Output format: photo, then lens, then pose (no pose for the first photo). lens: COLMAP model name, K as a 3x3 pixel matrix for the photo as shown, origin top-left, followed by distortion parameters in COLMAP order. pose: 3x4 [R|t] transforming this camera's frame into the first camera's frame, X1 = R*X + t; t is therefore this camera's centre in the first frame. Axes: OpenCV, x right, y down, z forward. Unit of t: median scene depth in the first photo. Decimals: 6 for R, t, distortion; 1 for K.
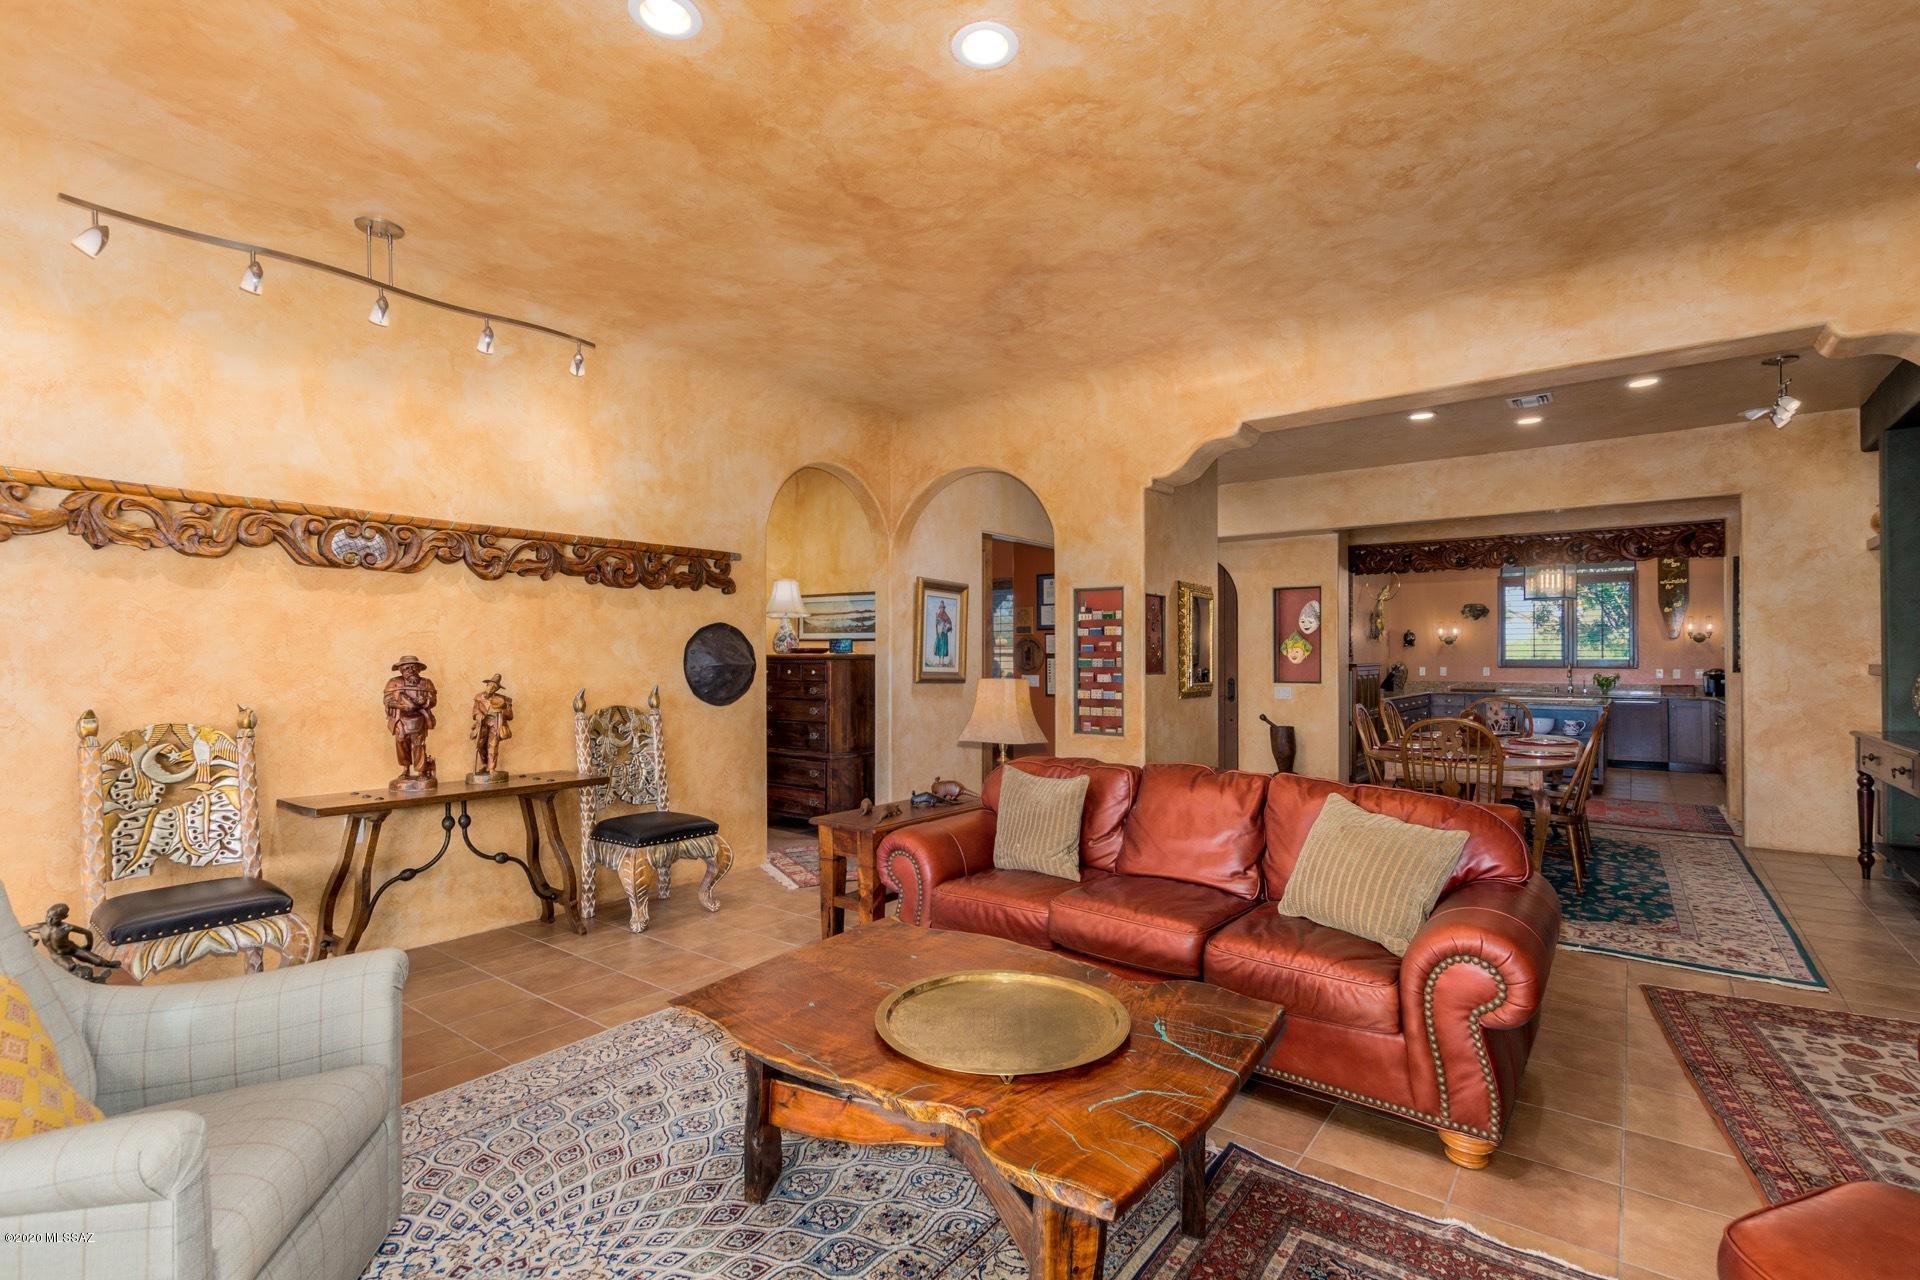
lens RADIAL K [[874.0, 0, 965.5], [0, 874.0, 654.7], [0, 0, 1]] dist [0.002337, -0.000144]
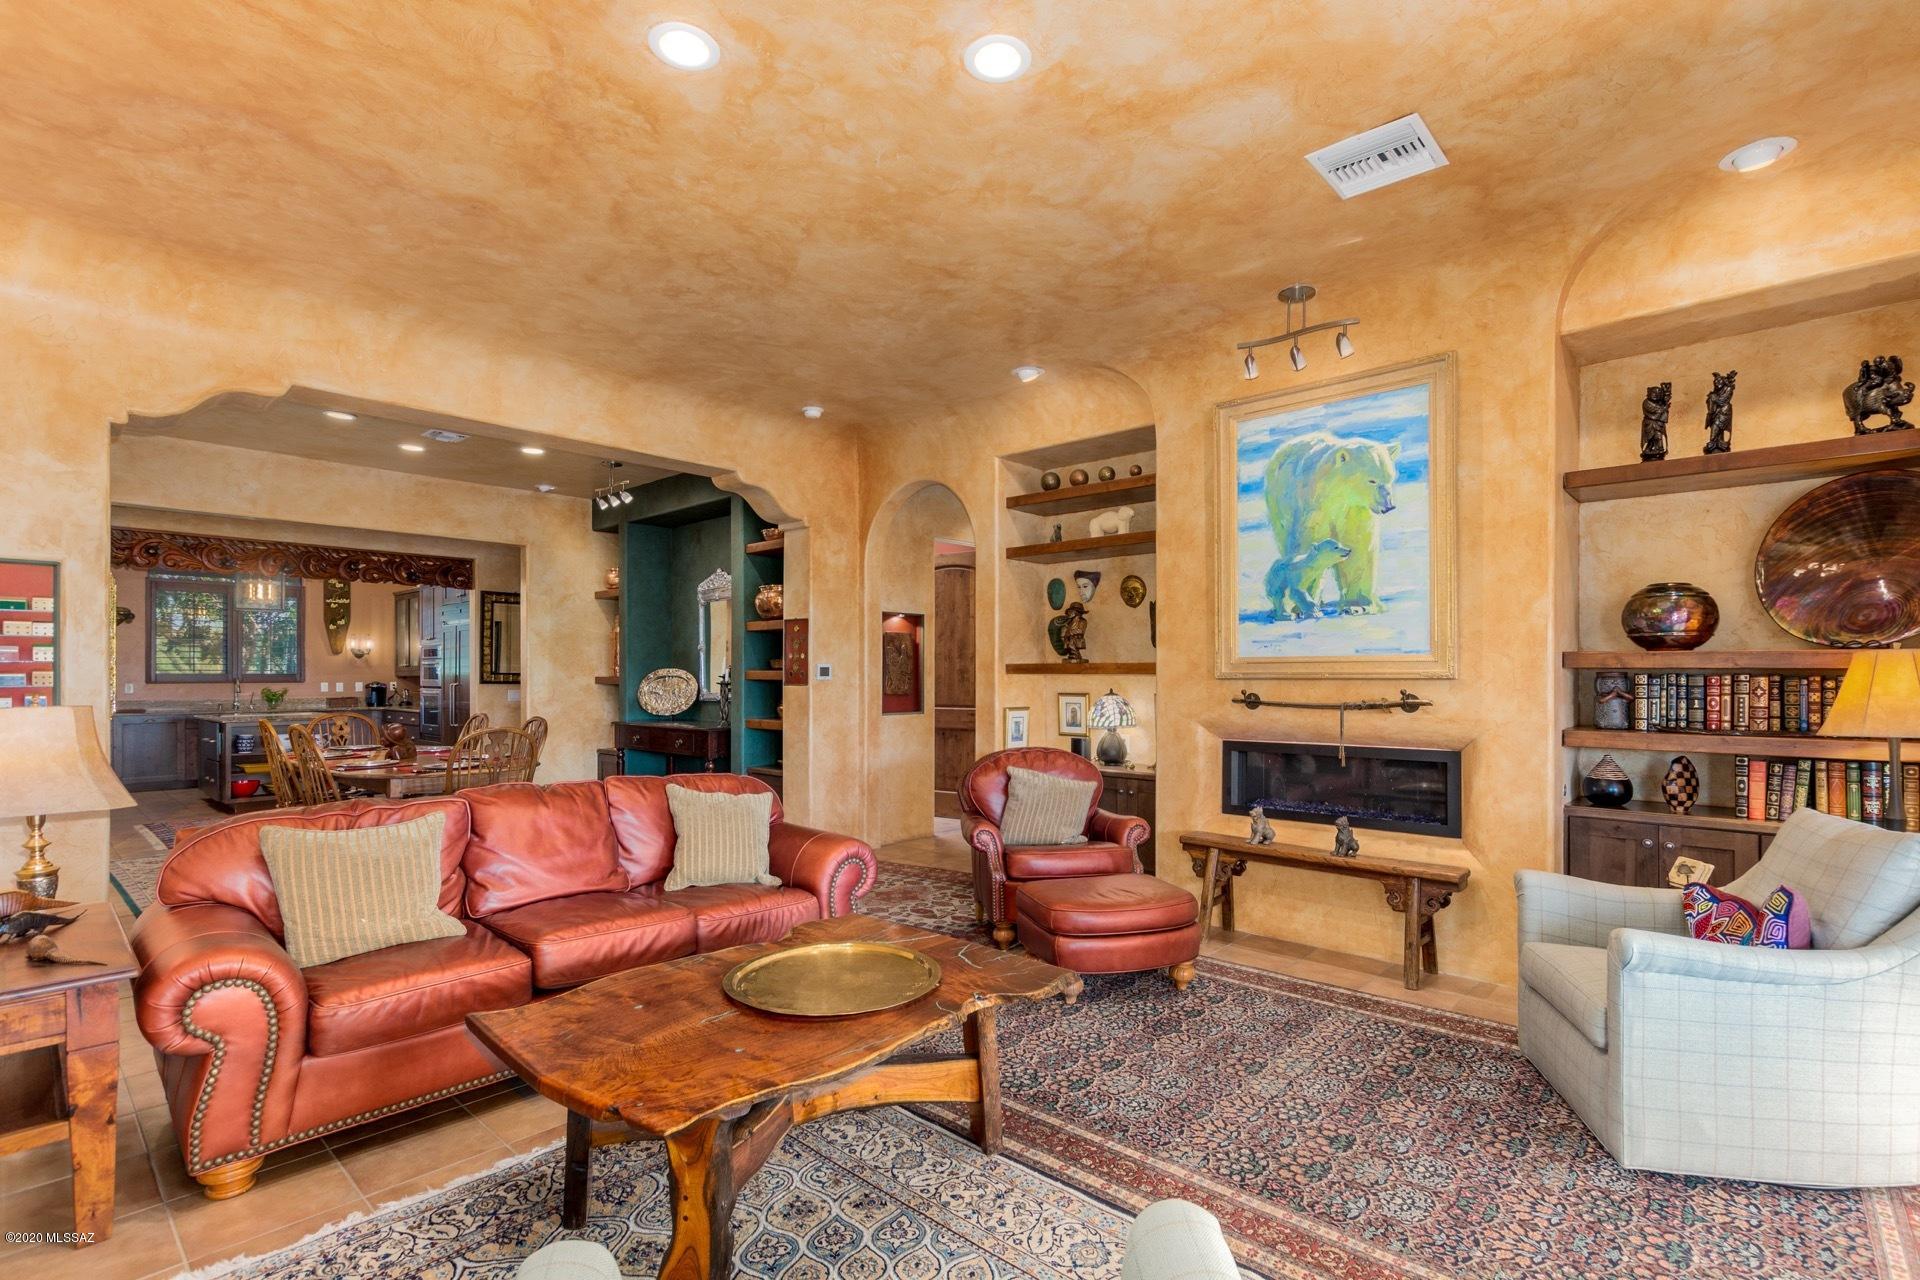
lens RADIAL K [[885.8, 0, 978.8], [0, 885.8, 665.3], [0, 0, 1]] dist [0.000240, -0.000012]
pose [[0.076179, 0.008381, 0.997059, -0.571506], [-0.003975, 0.999959, -0.008102, 0.002020], [-0.997086, -0.003346, 0.076209, 0.361987]]
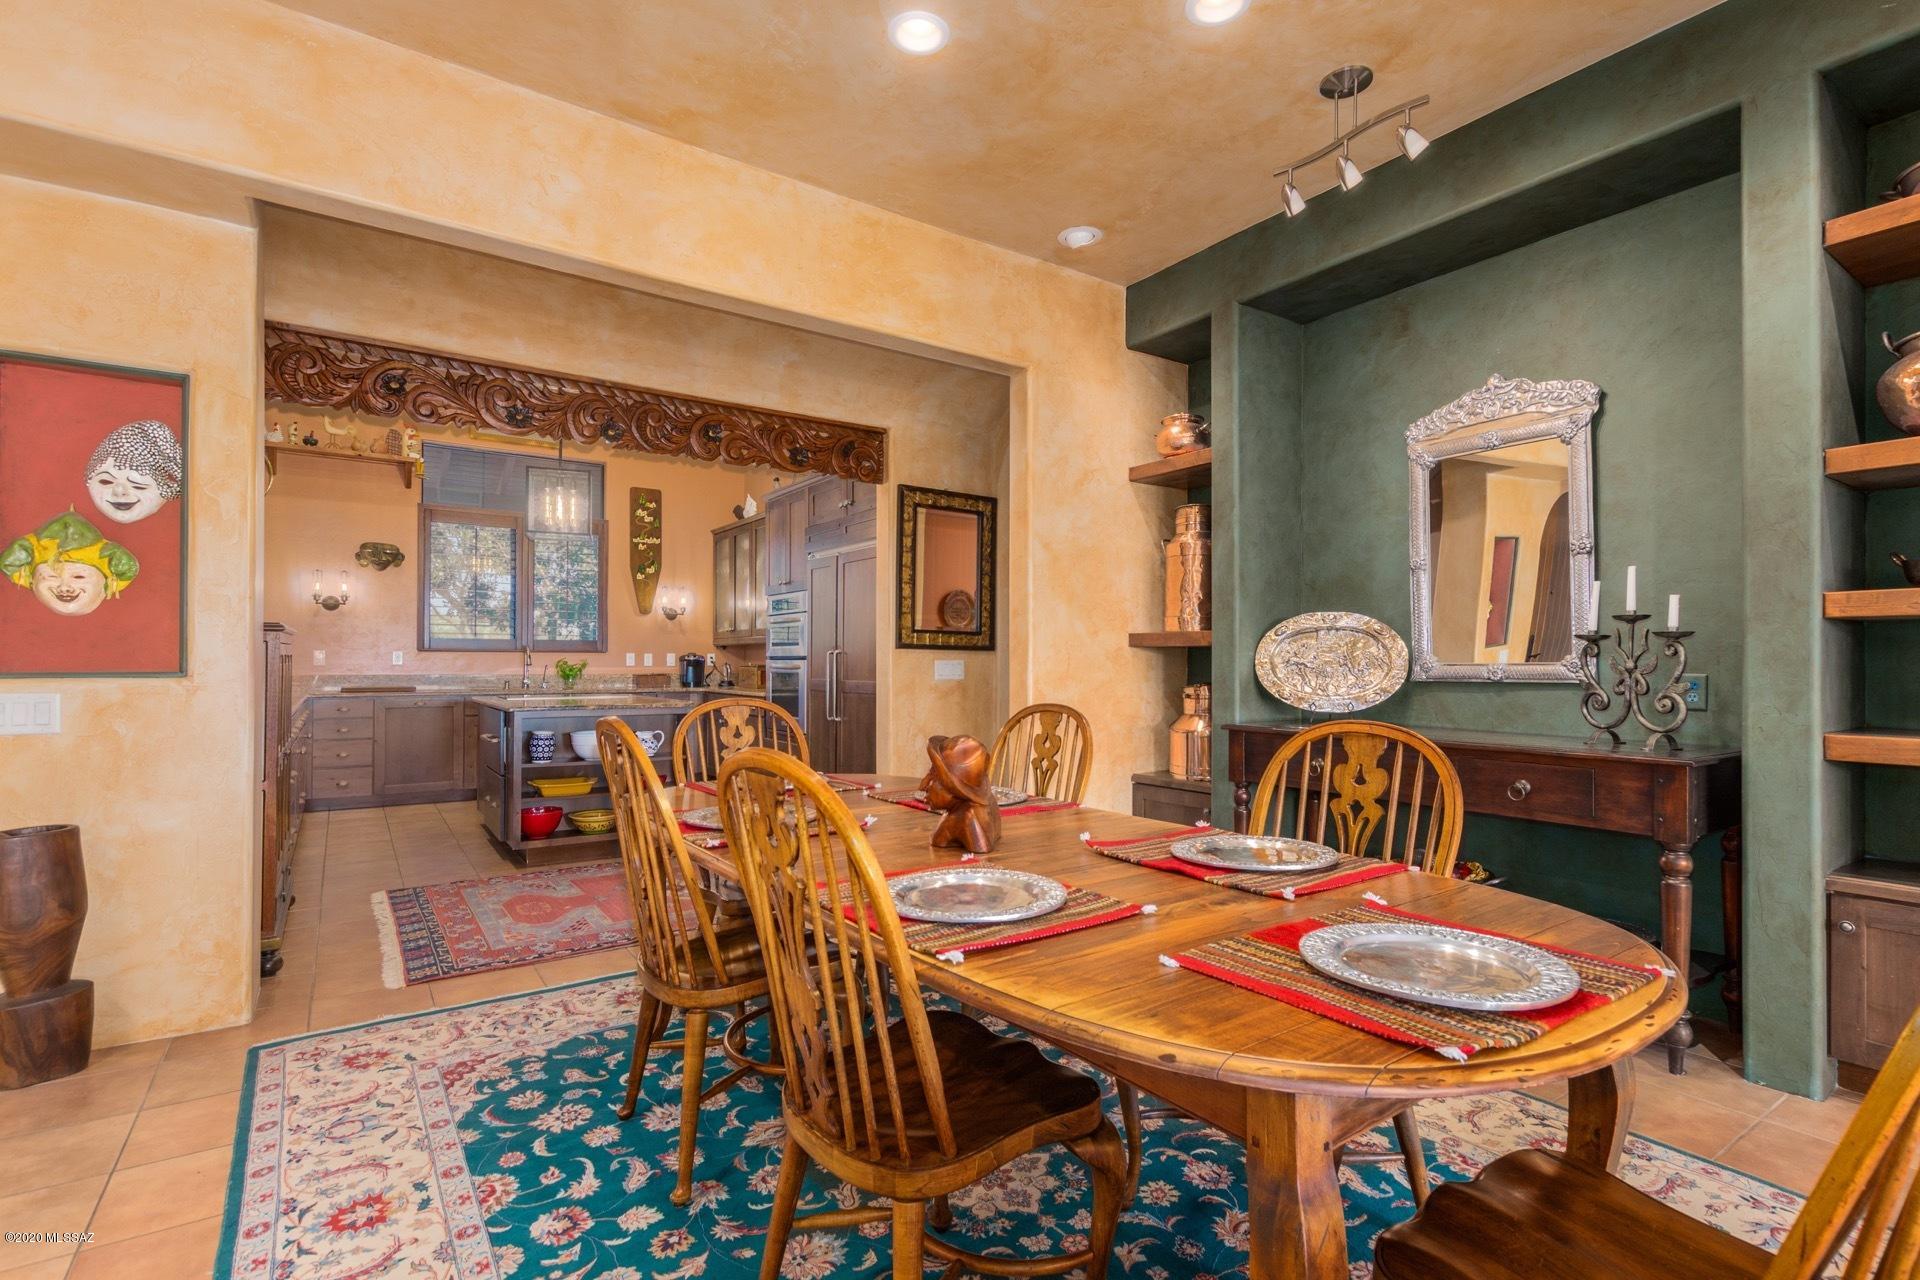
lens RADIAL K [[899.2, 0, 973.3], [0, 899.2, 650.5], [0, 0, 1]] dist [-0.002313, -0.000332]
pose [[0.302576, 0.011042, 0.953061, 0.375630], [-0.008318, 0.999925, -0.008945, 0.049257], [-0.953089, -0.005221, 0.302645, 1.301306]]
